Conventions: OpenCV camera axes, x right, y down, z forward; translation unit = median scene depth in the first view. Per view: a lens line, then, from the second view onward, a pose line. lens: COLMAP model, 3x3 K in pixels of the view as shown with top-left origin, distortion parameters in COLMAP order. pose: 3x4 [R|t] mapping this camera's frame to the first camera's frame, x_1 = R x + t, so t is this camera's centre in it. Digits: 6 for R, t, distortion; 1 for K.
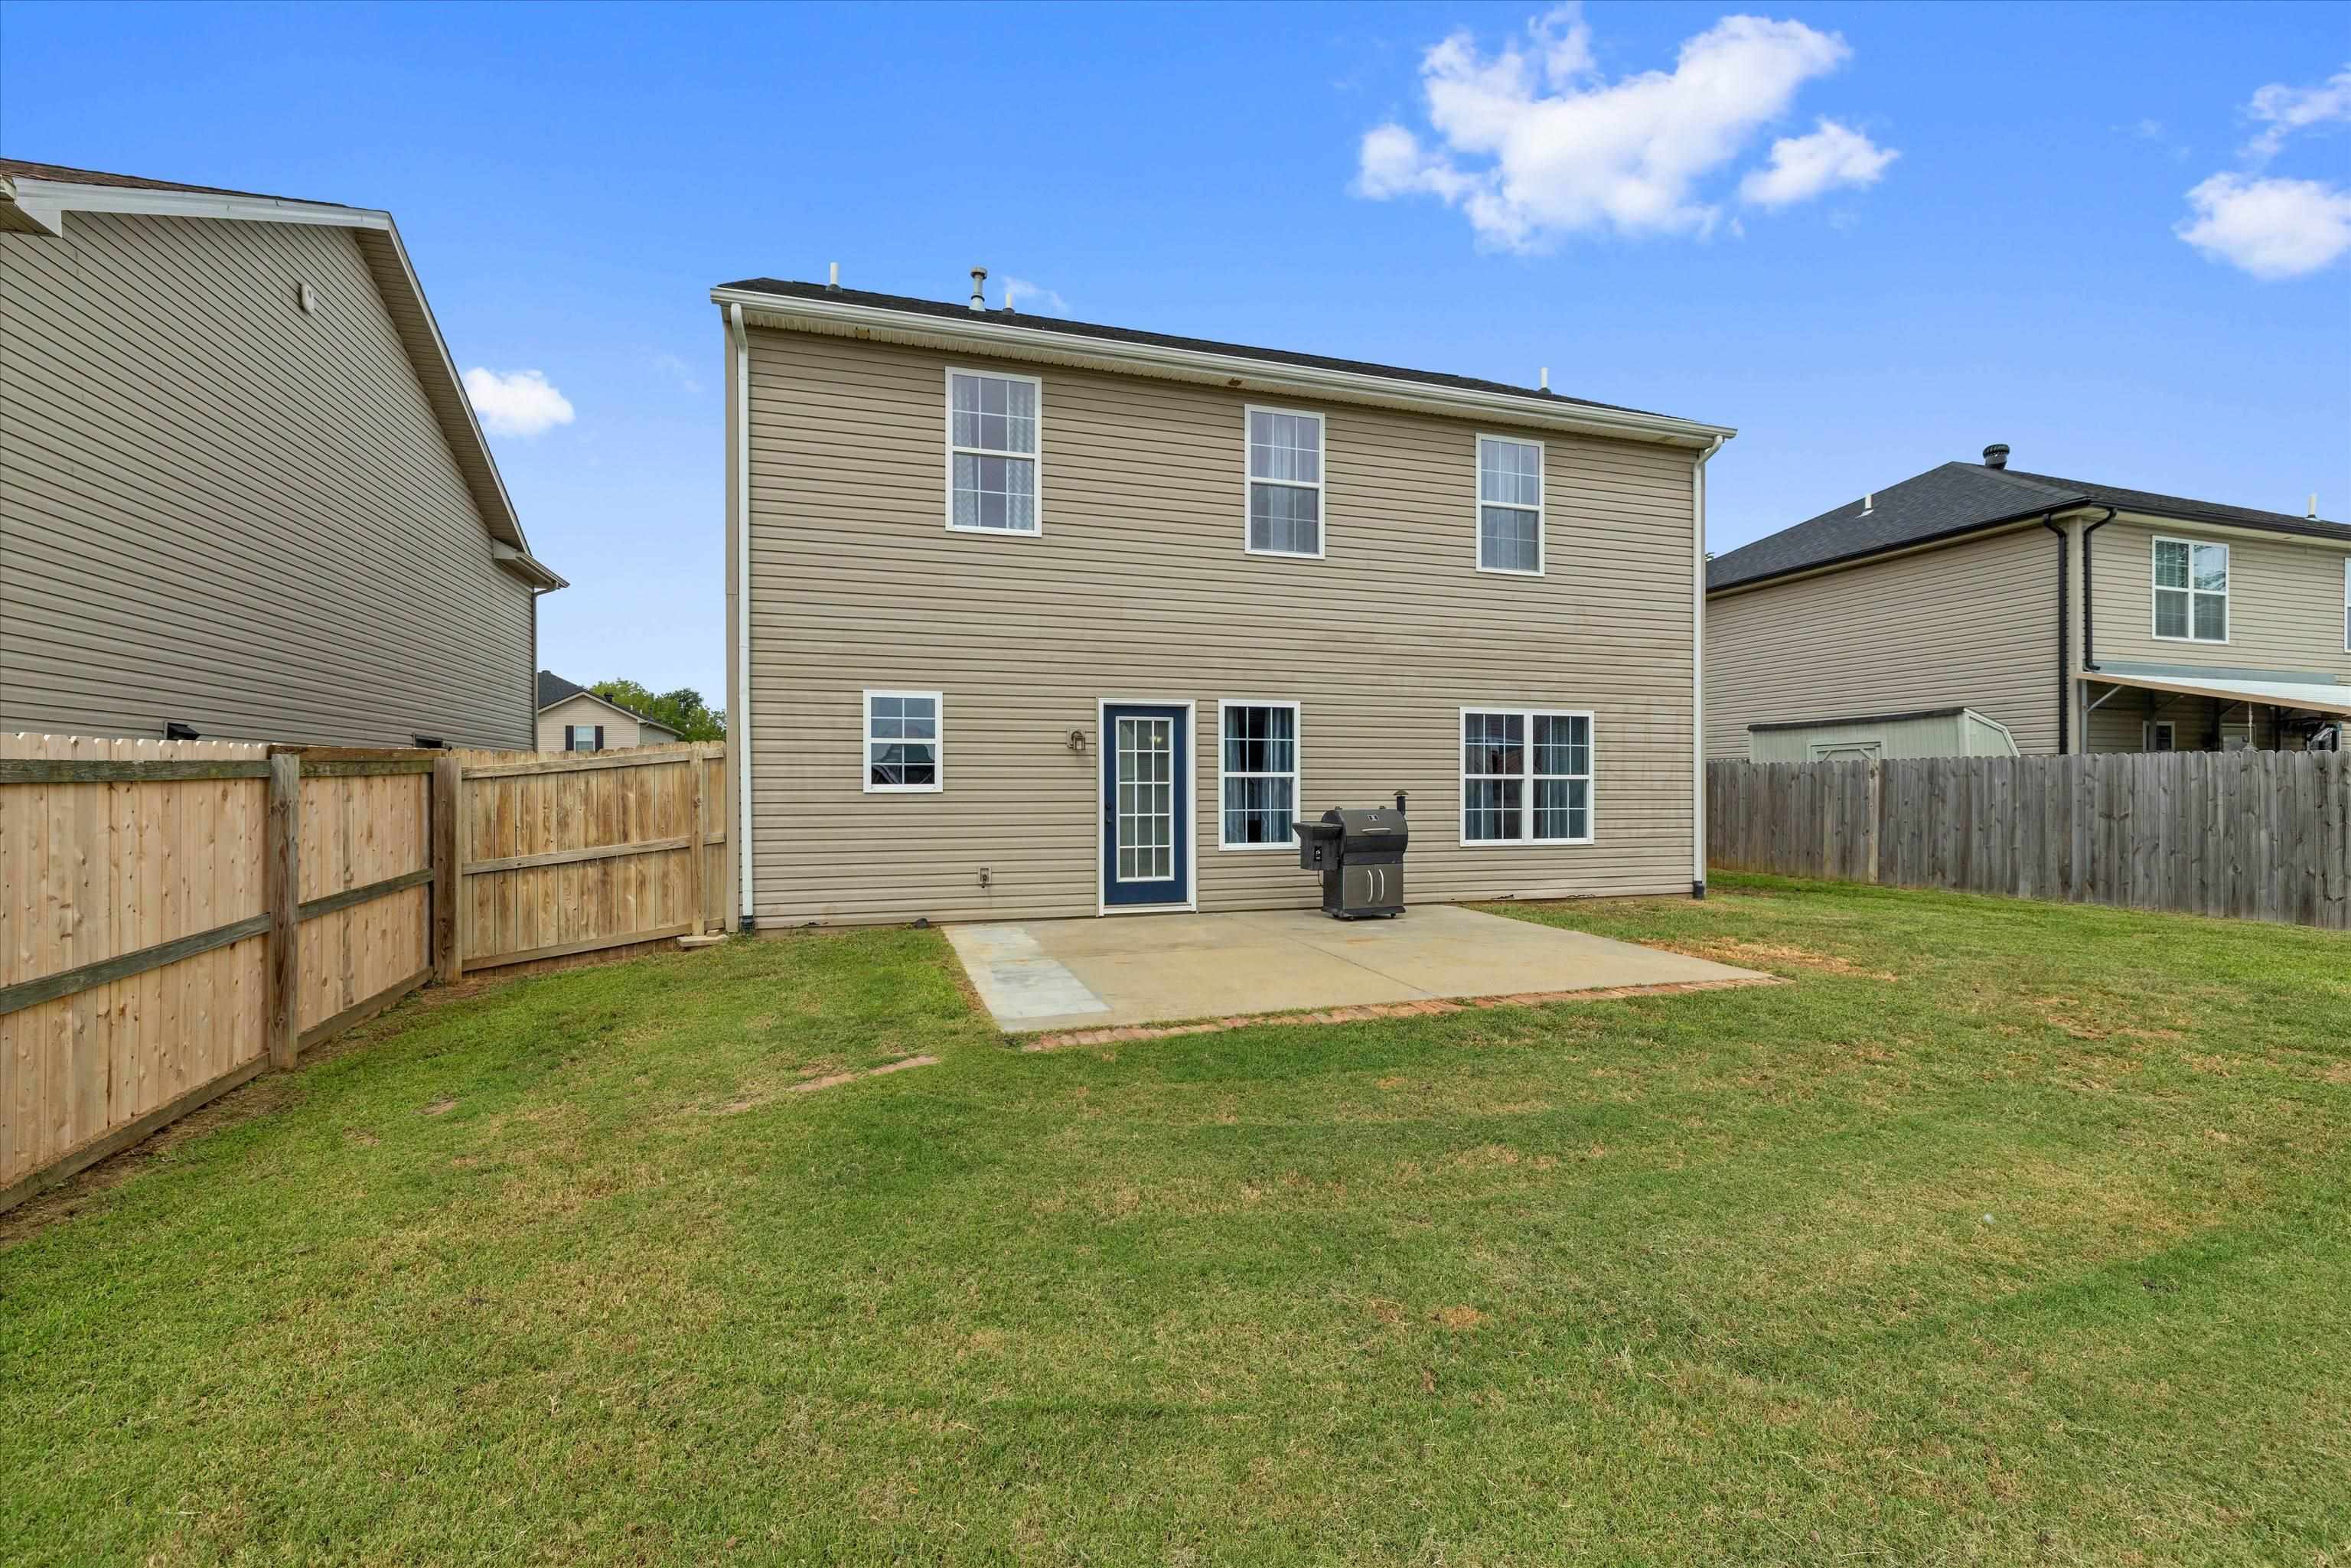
lens RADIAL K [[1027.9, 0, 1156.0], [0, 1027.9, 791.1], [0, 0, 1]] dist [-0.003068, 0.001889]
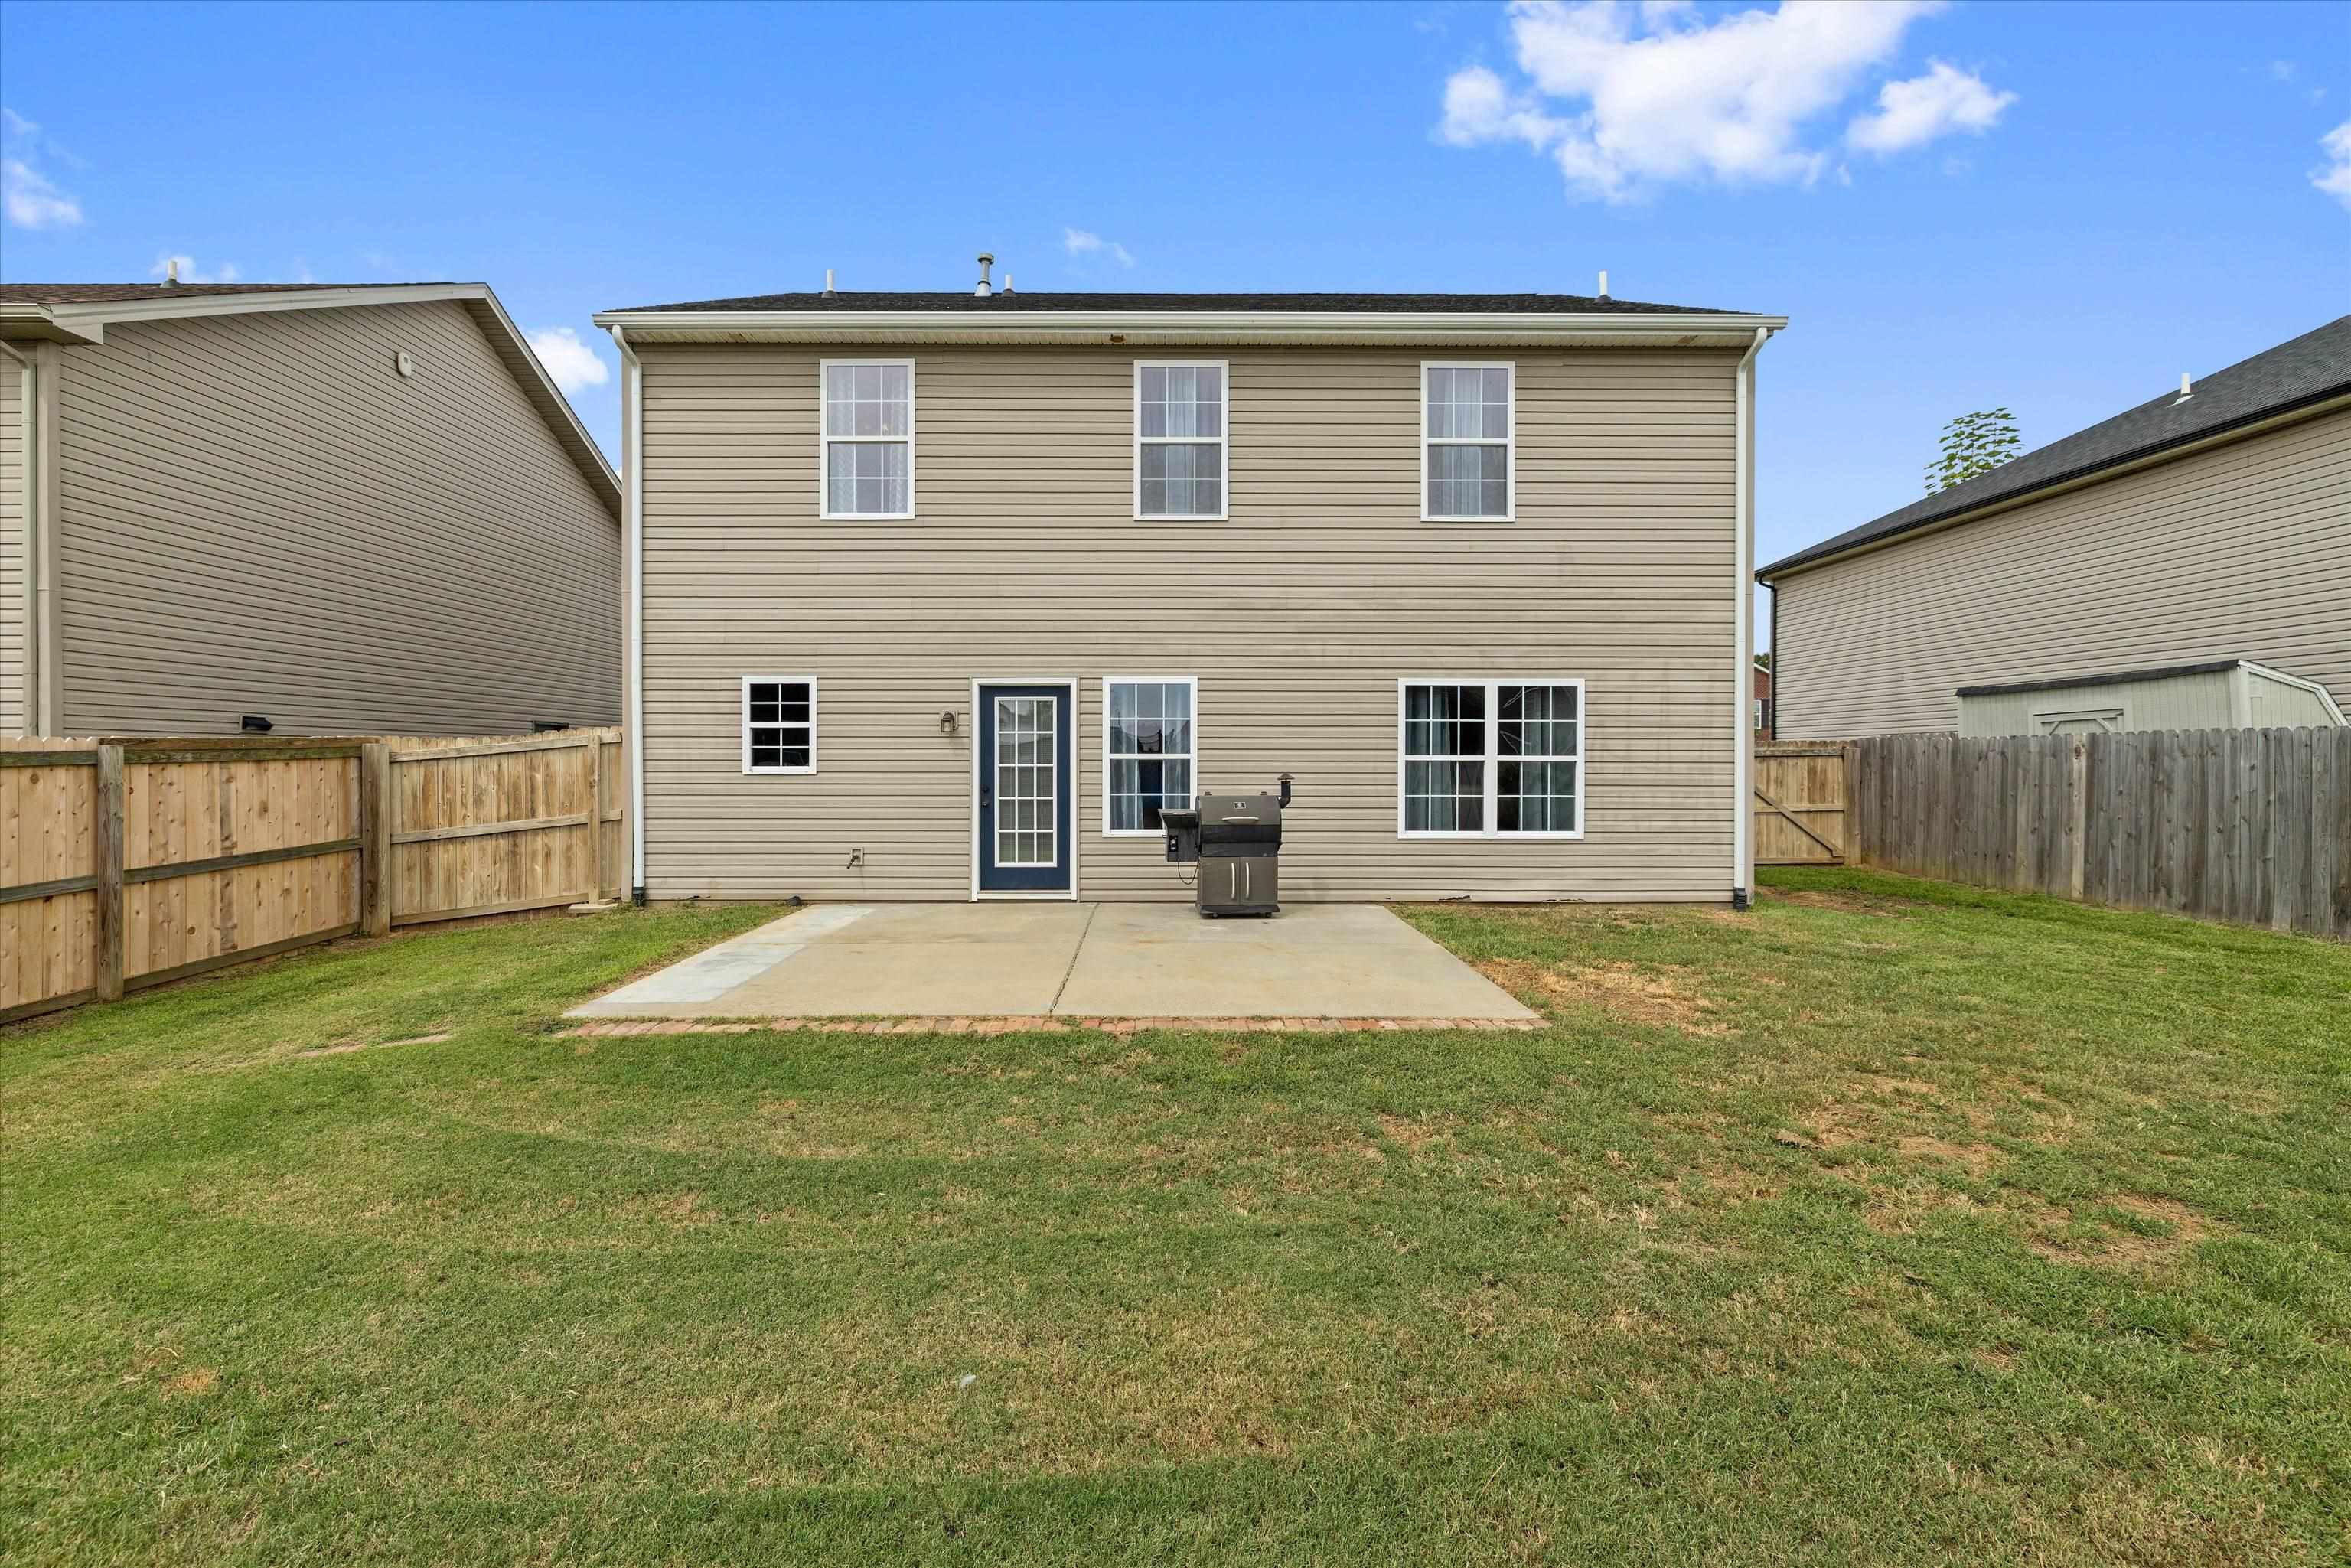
lens RADIAL K [[1027.9, 0, 1165.8], [0, 1027.9, 766.7], [0, 0, 1]] dist [-0.003068, 0.001889]
pose [[0.952006, 0.003587, -0.306059, 0.411135], [-0.002691, 0.999991, 0.003349, -0.009997], [0.306068, -0.002365, 0.952007, 0.119819]]
